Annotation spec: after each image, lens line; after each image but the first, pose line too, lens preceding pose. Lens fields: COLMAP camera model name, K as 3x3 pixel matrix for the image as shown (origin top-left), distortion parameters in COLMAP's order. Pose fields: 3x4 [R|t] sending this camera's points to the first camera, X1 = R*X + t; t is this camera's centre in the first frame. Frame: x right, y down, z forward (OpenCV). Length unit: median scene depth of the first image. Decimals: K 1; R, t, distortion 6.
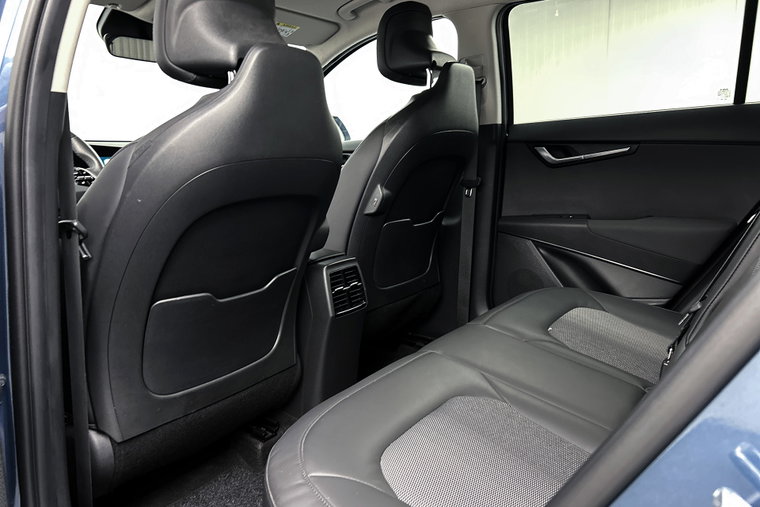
lens RADIAL K [[574.9, 0, 379.0], [0, 574.9, 248.0], [0, 0, 1]] dist [0.056180, -0.065124]
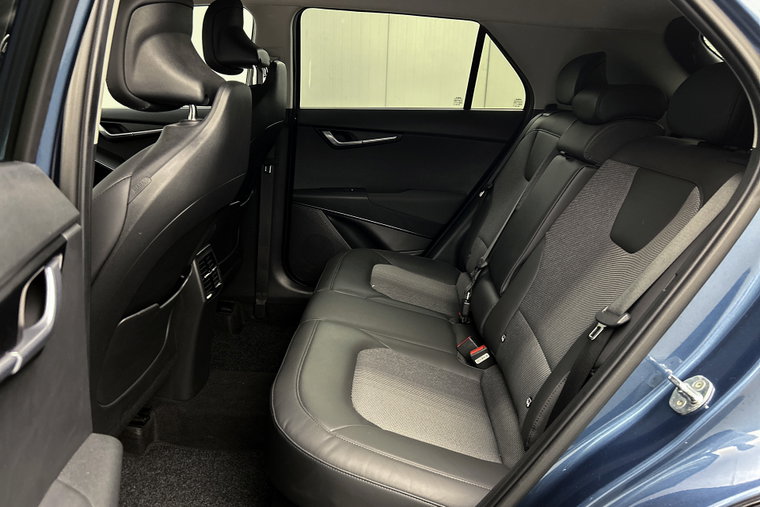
lens RADIAL K [[574.9, 0, 380.9], [0, 574.9, 259.9], [0, 0, 1]] dist [0.056180, -0.065124]
pose [[0.834619, -0.107135, 0.540309, -0.314297], [0.032134, 0.988702, 0.146407, -0.088449], [-0.549890, -0.104832, 0.828632, -0.073099]]
